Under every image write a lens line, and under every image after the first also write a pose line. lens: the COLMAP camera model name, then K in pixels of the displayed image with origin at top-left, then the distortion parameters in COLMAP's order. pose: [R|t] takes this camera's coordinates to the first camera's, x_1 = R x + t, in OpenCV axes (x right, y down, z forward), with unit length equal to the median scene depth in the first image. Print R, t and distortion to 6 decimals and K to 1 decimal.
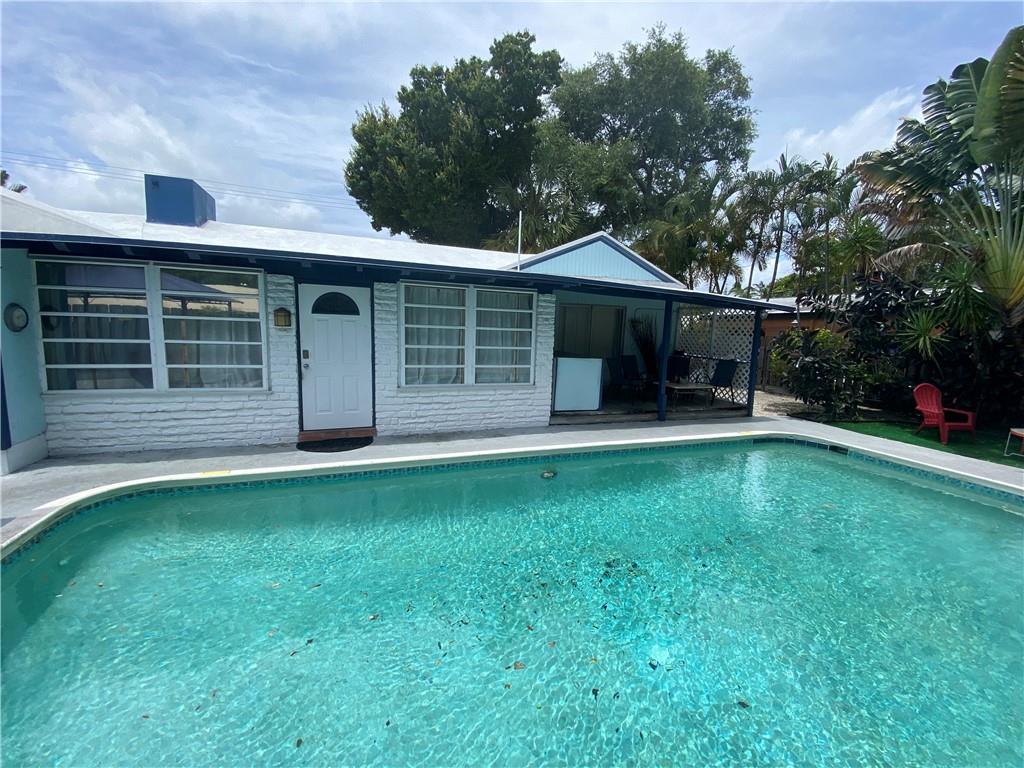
lens RADIAL K [[417.8, 0, 517.5], [0, 417.8, 376.9], [0, 0, 1]] dist [0.002057, -0.000291]
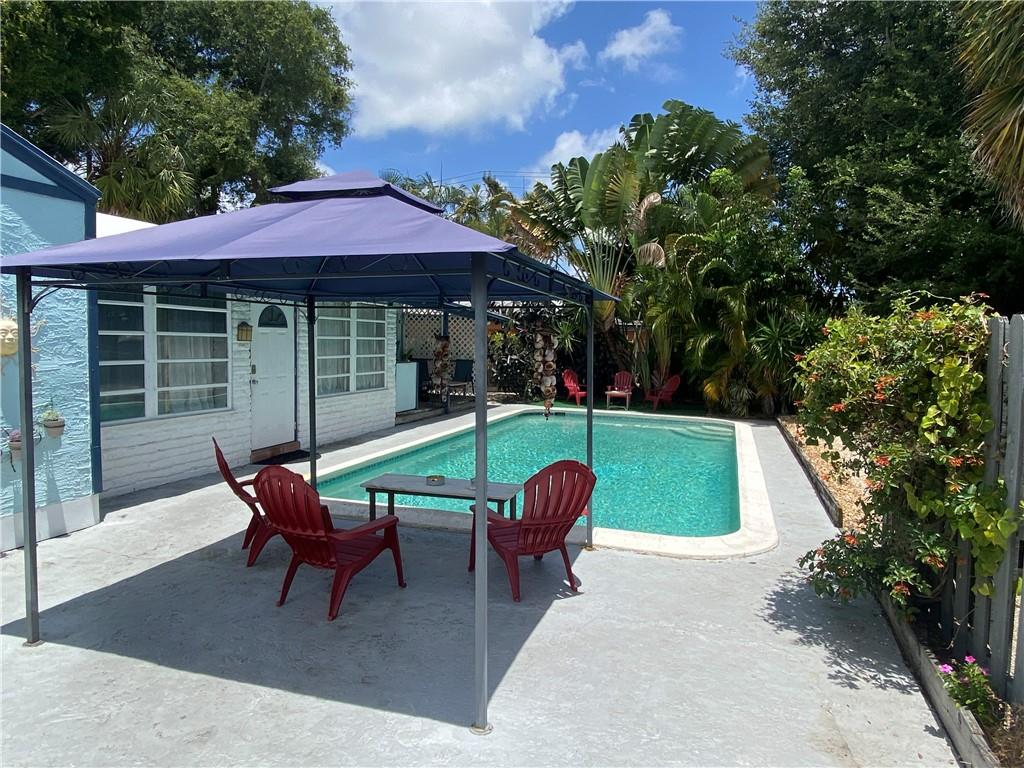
lens RADIAL K [[647.7, 0, 507.5], [0, 647.7, 386.9], [0, 0, 1]] dist [0.081142, -0.087466]
pose [[0.639020, -0.079035, 0.765119, -1.113522], [0.098531, 0.994923, 0.020481, 0.010485], [-0.762853, 0.062300, 0.643564, -0.343558]]
